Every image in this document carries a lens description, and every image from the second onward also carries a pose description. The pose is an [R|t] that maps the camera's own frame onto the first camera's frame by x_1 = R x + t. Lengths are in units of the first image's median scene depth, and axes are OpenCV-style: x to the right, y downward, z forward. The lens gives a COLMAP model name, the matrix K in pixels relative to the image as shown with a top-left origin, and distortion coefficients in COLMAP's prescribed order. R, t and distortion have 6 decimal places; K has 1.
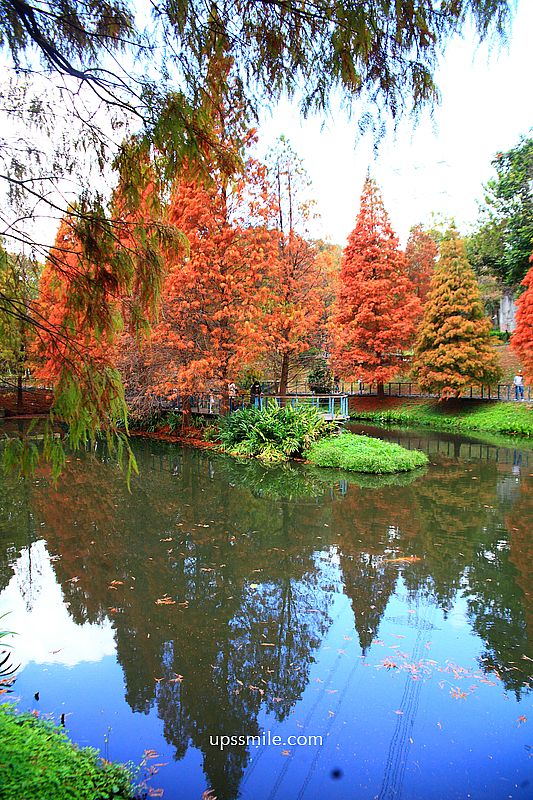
lens RADIAL K [[553.7, 0, 265.2], [0, 553.7, 404.8], [0, 0, 1]] dist [-0.115231, 0.105265]
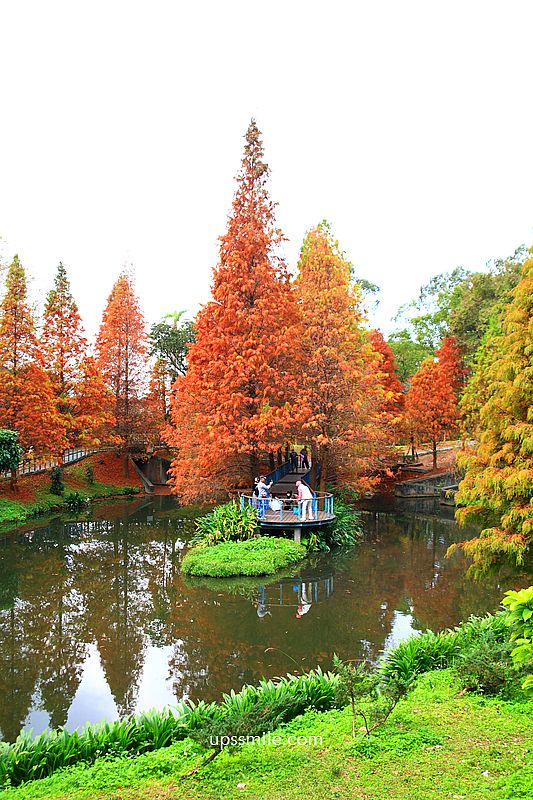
lens RADIAL K [[758.7, 0, 270.1], [0, 758.7, 399.4], [0, 0, 1]] dist [-0.016352, -0.006665]
pose [[0.709642, -0.015852, -0.704384, 0.736655], [-0.038543, 0.997376, -0.061277, -0.074633], [0.703507, 0.070634, 0.707169, -0.000912]]
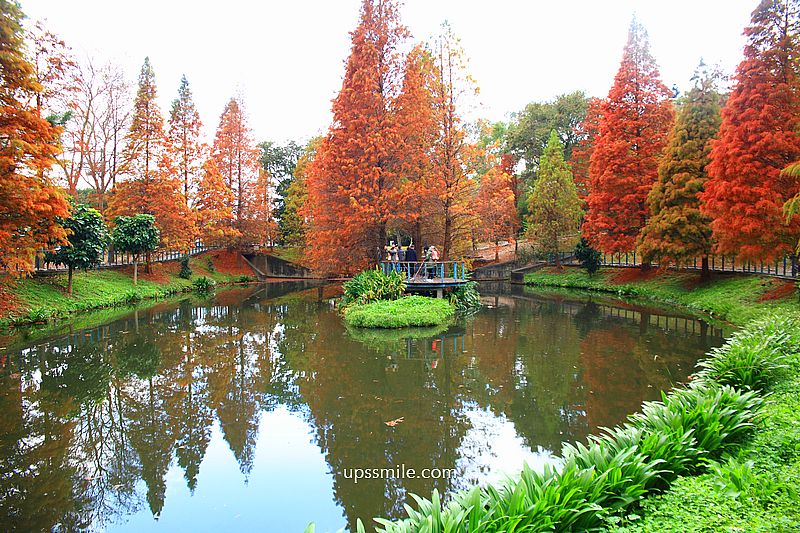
lens RADIAL K [[553.7, 0, 400.1], [0, 553.7, 268.4], [0, 0, 1]] dist [-0.115231, 0.105265]
pose [[0.813639, 0.018430, -0.581078, 0.484894], [-0.028226, 0.999571, -0.007819, 0.005412], [0.580685, 0.022763, 0.813810, 0.062056]]
